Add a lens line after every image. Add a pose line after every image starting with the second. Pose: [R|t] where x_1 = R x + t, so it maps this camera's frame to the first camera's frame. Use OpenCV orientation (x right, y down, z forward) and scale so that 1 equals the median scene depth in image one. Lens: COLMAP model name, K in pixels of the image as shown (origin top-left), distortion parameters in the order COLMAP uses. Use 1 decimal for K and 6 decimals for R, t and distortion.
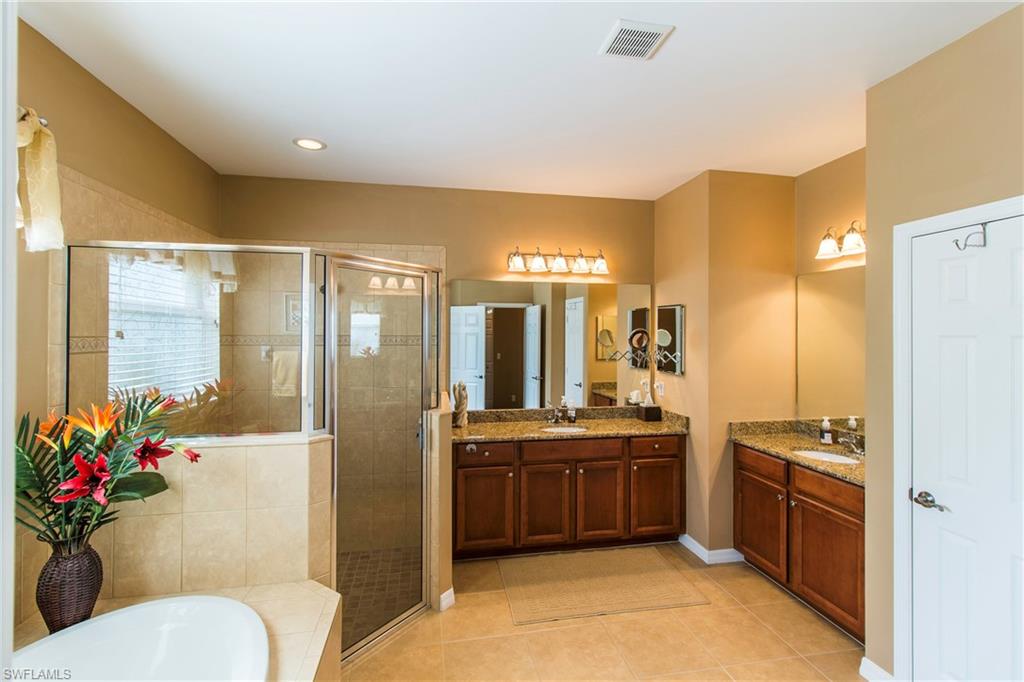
lens RADIAL K [[469.7, 0, 510.8], [0, 469.7, 340.7], [0, 0, 1]] dist [-0.000332, -0.000010]
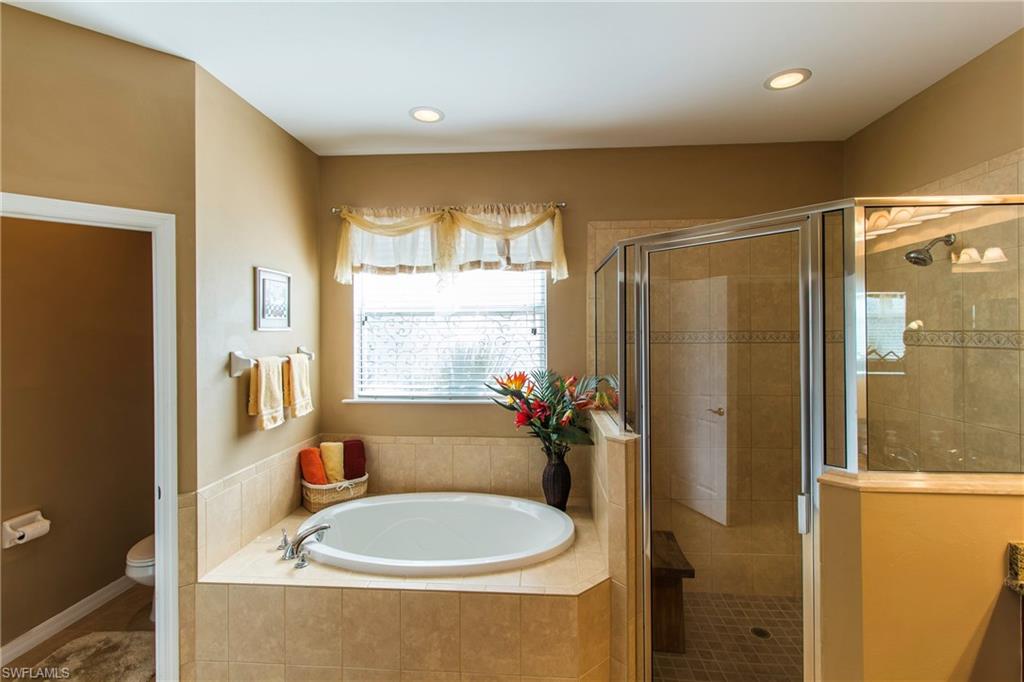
lens RADIAL K [[469.7, 0, 512.6], [0, 469.7, 334.1], [0, 0, 1]] dist [-0.000332, -0.000010]
pose [[0.970251, -0.005979, -0.242029, -0.153990], [0.007675, 0.999952, 0.006063, -0.009504], [0.241981, -0.007740, 0.970250, 0.470568]]
